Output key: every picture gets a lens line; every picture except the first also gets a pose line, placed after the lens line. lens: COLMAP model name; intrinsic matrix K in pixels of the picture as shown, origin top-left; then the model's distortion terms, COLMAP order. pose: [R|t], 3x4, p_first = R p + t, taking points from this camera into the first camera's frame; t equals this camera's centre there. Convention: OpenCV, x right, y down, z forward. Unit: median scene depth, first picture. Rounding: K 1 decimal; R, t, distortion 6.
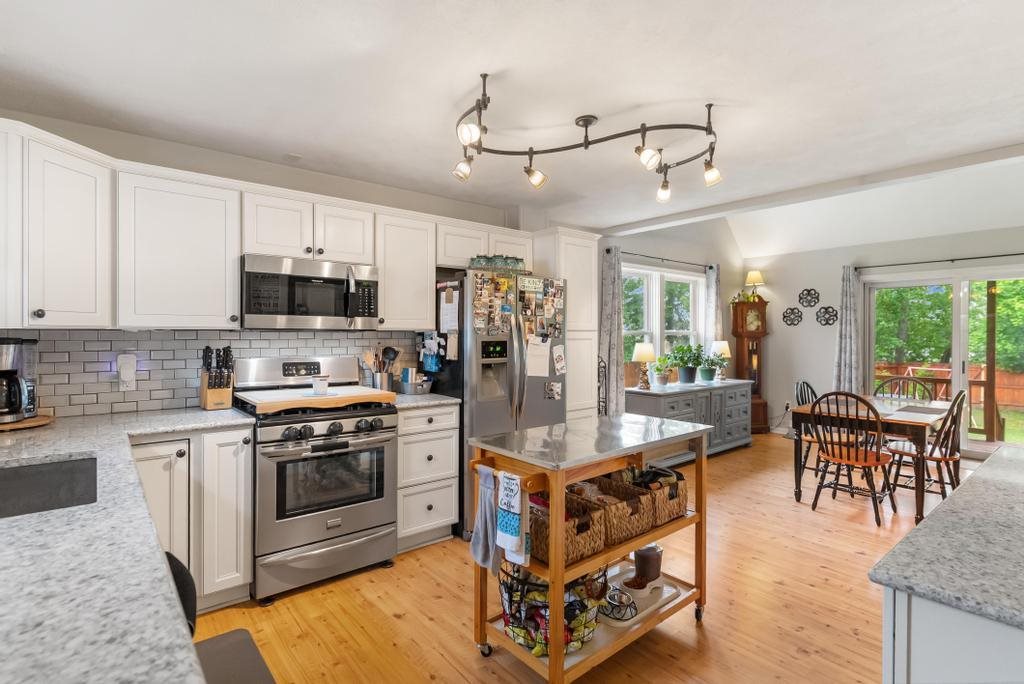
lens RADIAL K [[497.5, 0, 508.7], [0, 497.5, 338.5], [0, 0, 1]] dist [-0.001578, 0.001301]
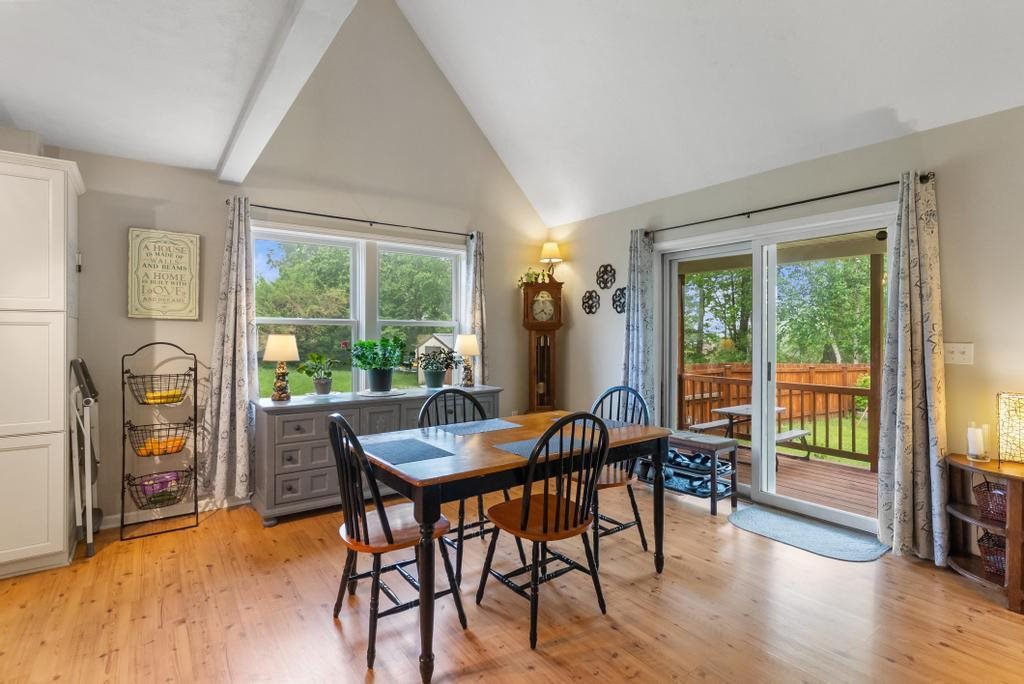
lens RADIAL K [[497.5, 0, 507.7], [0, 497.5, 335.3], [0, 0, 1]] dist [-0.001578, 0.001301]
pose [[0.998723, 0.001786, -0.050489, 0.501314], [-0.002188, 0.999966, -0.007893, 0.012385], [0.050473, 0.007994, 0.998693, 0.254765]]
